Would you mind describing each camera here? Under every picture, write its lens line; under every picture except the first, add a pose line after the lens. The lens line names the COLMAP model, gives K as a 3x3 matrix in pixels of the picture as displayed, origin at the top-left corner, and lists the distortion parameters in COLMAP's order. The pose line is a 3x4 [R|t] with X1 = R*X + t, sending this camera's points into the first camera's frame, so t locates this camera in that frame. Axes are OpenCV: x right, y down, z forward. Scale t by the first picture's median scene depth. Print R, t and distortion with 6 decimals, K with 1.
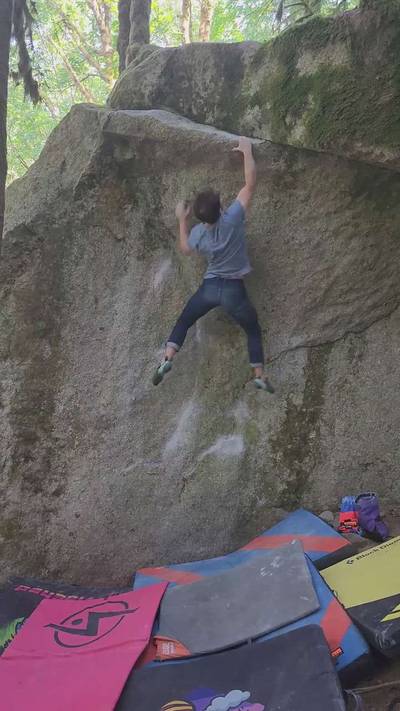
lens RADIAL K [[594.6, 0, 192.9], [0, 594.6, 360.4], [0, 0, 1]] dist [-0.021710, 0.106284]
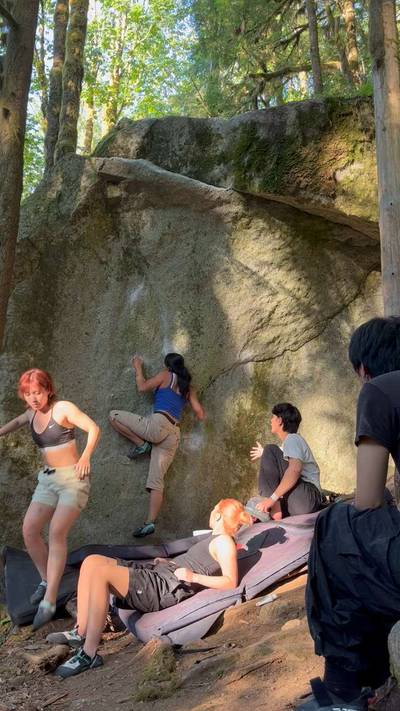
lens RADIAL K [[594.6, 0, 198.4], [0, 594.6, 363.1], [0, 0, 1]] dist [-0.021710, 0.106284]
pose [[0.977805, 0.033988, 0.206744, -0.179024], [0.005070, 0.982628, -0.185518, 0.219243], [-0.209458, 0.182449, 0.960646, -0.143569]]
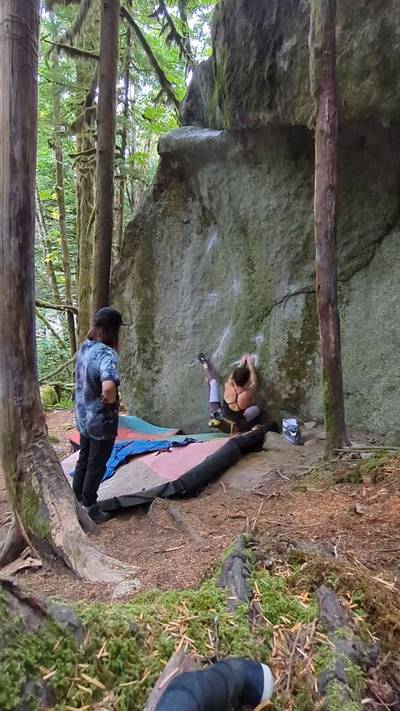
lens RADIAL K [[347.8, 0, 201.4], [0, 347.8, 353.6], [0, 0, 1]] dist [0.001152, -0.001593]
pose [[0.714737, 0.136436, -0.685956, 0.598334], [-0.005320, 0.981820, 0.189740, -0.037597], [0.699373, -0.131965, 0.702469, 0.341656]]
